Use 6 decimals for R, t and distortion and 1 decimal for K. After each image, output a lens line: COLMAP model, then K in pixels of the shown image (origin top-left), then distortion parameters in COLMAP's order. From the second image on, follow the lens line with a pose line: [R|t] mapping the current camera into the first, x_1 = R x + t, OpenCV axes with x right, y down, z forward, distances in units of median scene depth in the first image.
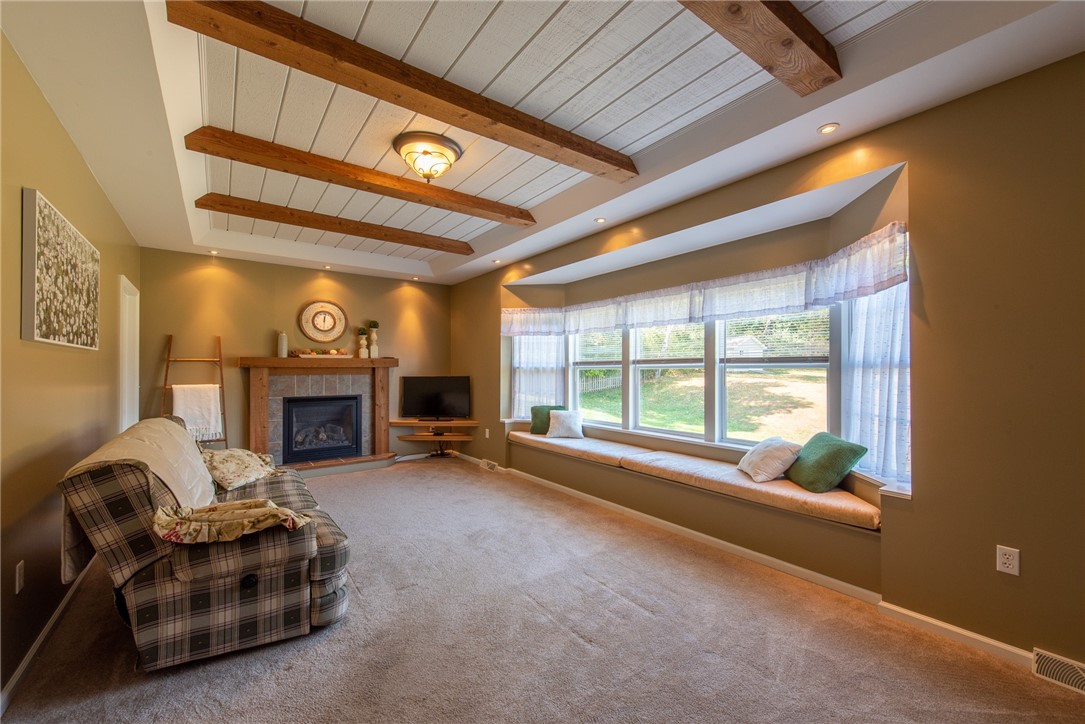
lens RADIAL K [[436.6, 0, 543.2], [0, 436.6, 366.9], [0, 0, 1]] dist [0.010591, -0.000136]
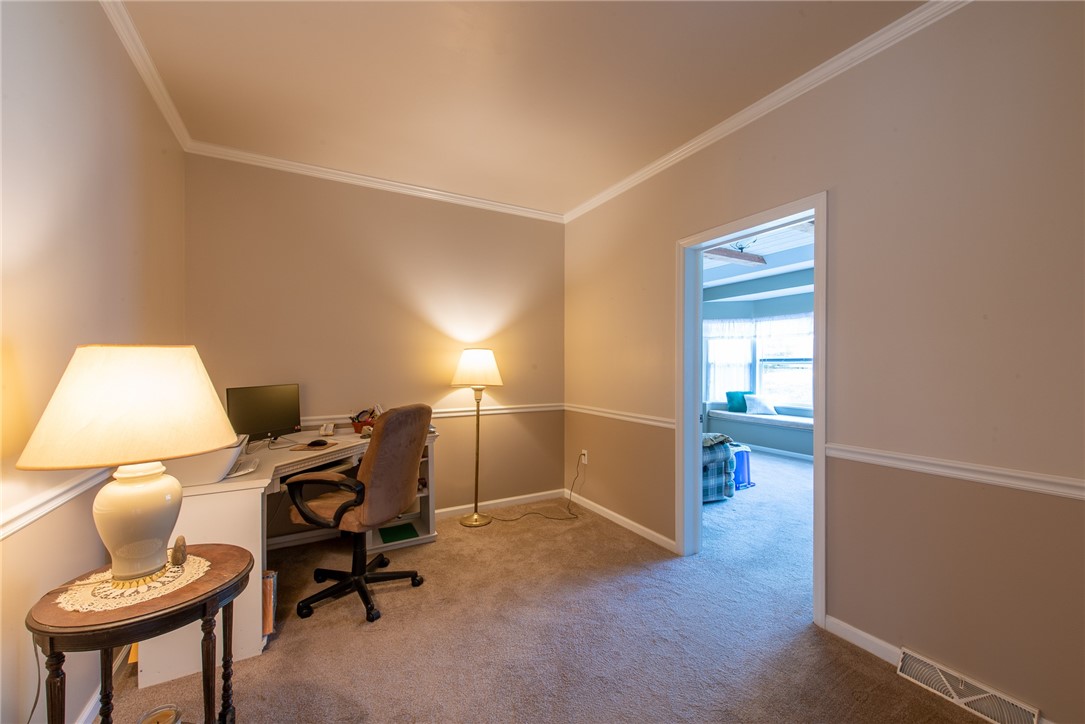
lens RADIAL K [[421.7, 0, 544.2], [0, 421.7, 365.8], [0, 0, 1]] dist [0.016982, -0.005265]
pose [[0.992043, -0.001325, -0.125895, -0.432302], [0.002147, 0.999977, 0.006389, 0.000181], [0.125884, -0.006609, 0.992023, -0.380875]]
